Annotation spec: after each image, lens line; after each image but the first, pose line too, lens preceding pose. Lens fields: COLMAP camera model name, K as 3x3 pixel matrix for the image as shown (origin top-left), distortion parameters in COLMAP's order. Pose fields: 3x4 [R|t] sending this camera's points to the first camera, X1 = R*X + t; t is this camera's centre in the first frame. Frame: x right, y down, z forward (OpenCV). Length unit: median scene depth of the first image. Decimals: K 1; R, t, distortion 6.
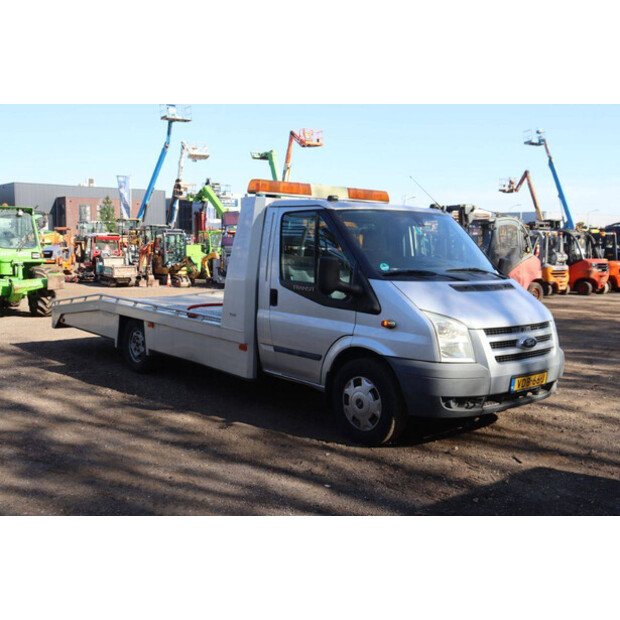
lens RADIAL K [[673.9, 0, 335.6], [0, 673.9, 311.7], [0, 0, 1]] dist [-0.026268, 0.000000]
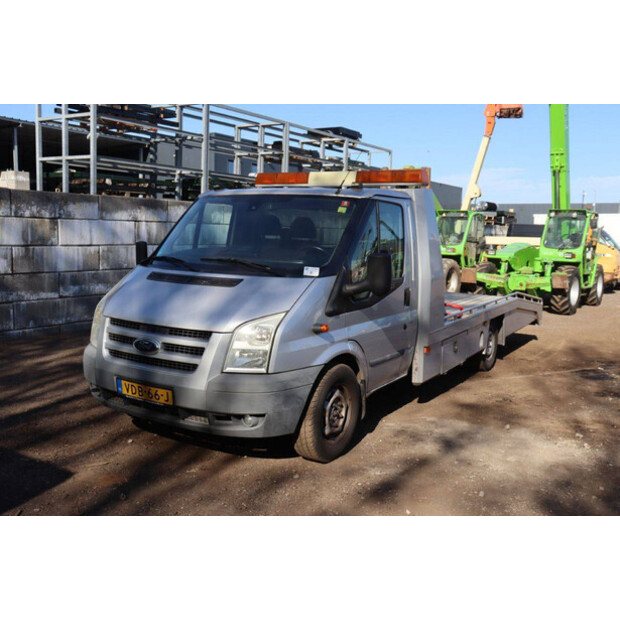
lens RADIAL K [[636.5, 0, 308.7], [0, 636.5, 308.2], [0, 0, 1]] dist [-0.040668, 0.000000]
pose [[0.273931, 0.108080, -0.955657, 0.399504], [-0.121061, 0.989637, 0.077222, -0.031010], [0.954100, 0.094539, 0.284177, 0.354357]]
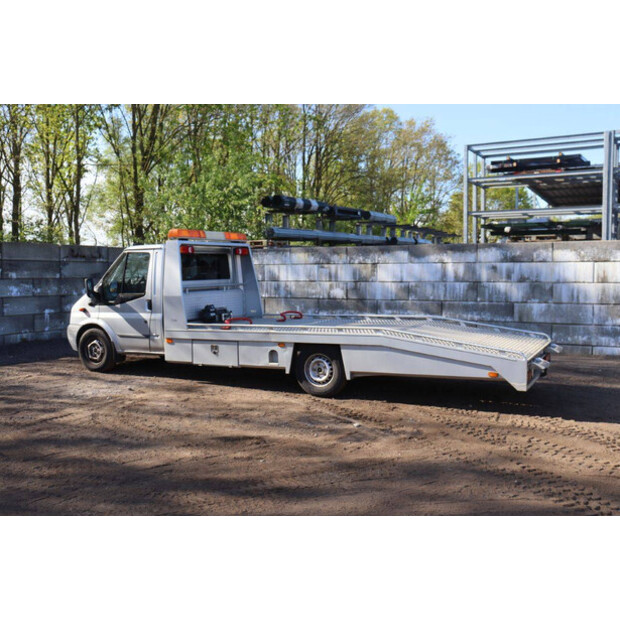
lens RADIAL K [[636.5, 0, 309.7], [0, 636.5, 310.4], [0, 0, 1]] dist [-0.040668, 0.000000]
pose [[-0.941853, 0.012982, -0.335776, 0.119044], [-0.041327, 0.987192, 0.154090, -0.117476], [0.333476, 0.159006, -0.929253, 1.178730]]
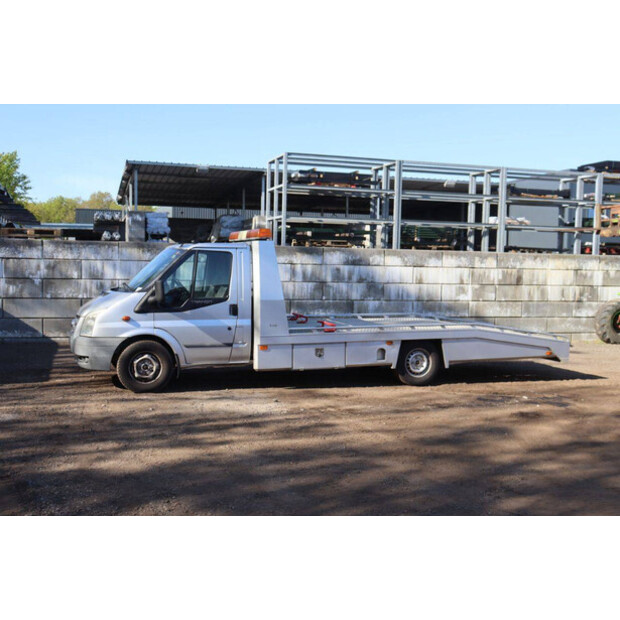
lens RADIAL K [[722.8, 0, 309.1], [0, 722.8, 307.2], [0, 0, 1]] dist [-0.000206, 0.000000]
pose [[-0.406698, 0.030968, -0.913038, 0.640623], [-0.118866, 0.989136, 0.086496, -0.084400], [0.905797, 0.143707, -0.398598, 0.846833]]
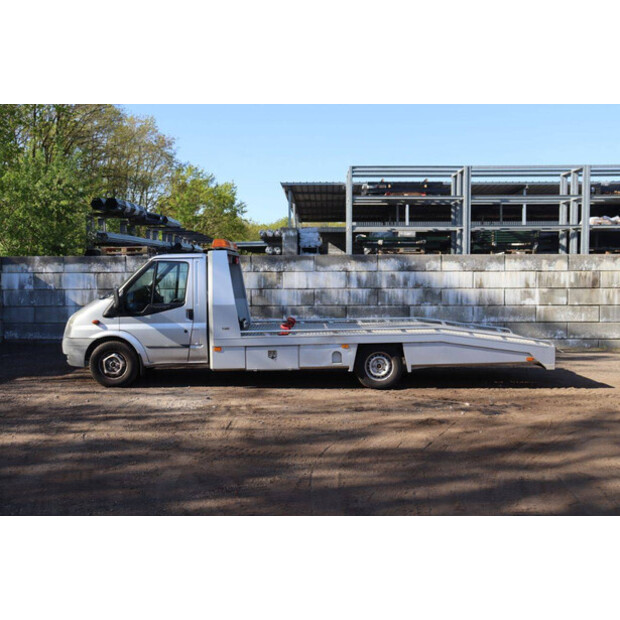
lens RADIAL K [[673.9, 0, 307.6], [0, 673.9, 310.9], [0, 0, 1]] dist [-0.026268, 0.000000]
pose [[-0.674002, 0.029551, -0.738138, 0.482546], [-0.081300, 0.990163, 0.113876, -0.107306], [0.734243, 0.136763, -0.664969, 1.061756]]
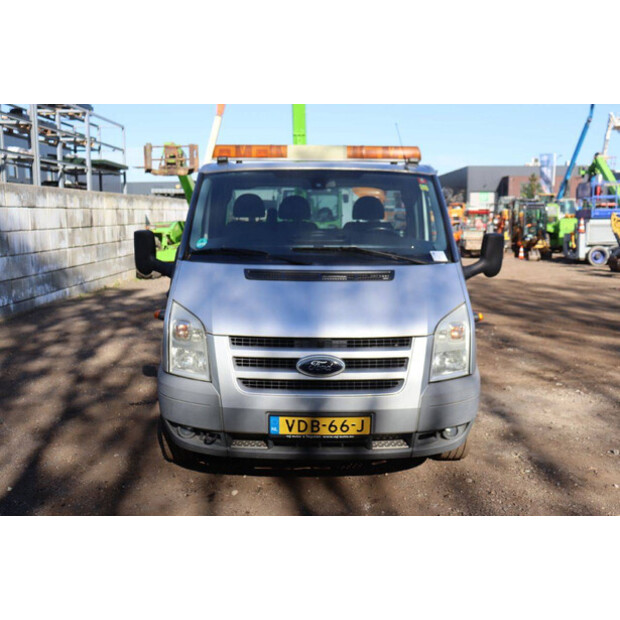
lens RADIAL K [[602.1, 0, 312.8], [0, 602.1, 309.6], [0, 0, 1]] dist [-0.040529, 0.000000]
pose [[0.739573, 0.092748, -0.666655, 0.241641], [-0.058753, 0.995576, 0.073330, -0.017854], [0.670507, -0.015065, 0.741750, 0.210307]]
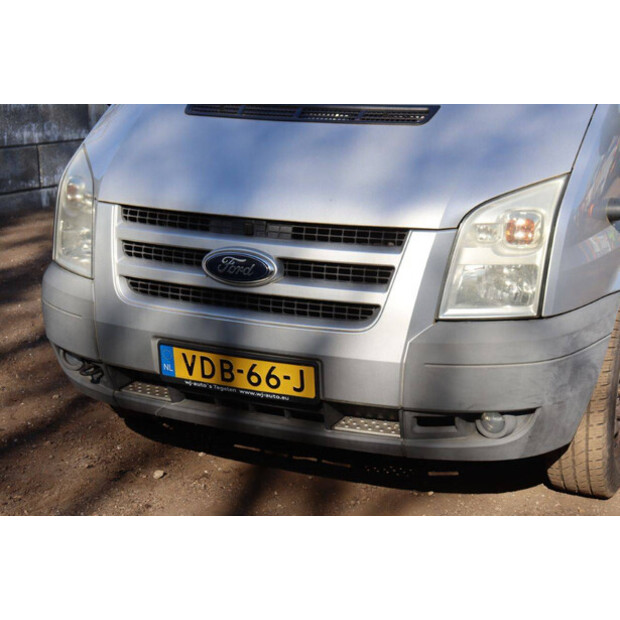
lens RADIAL K [[1100.8, 0, 310.7], [0, 1100.8, 304.3], [0, 0, 1]] dist [0.198769, 0.000000]
pose [[0.380643, 0.206456, -0.901380, 0.309526], [-0.091897, 0.978378, 0.185285, -0.017555], [0.920145, 0.012306, 0.391385, 0.295241]]
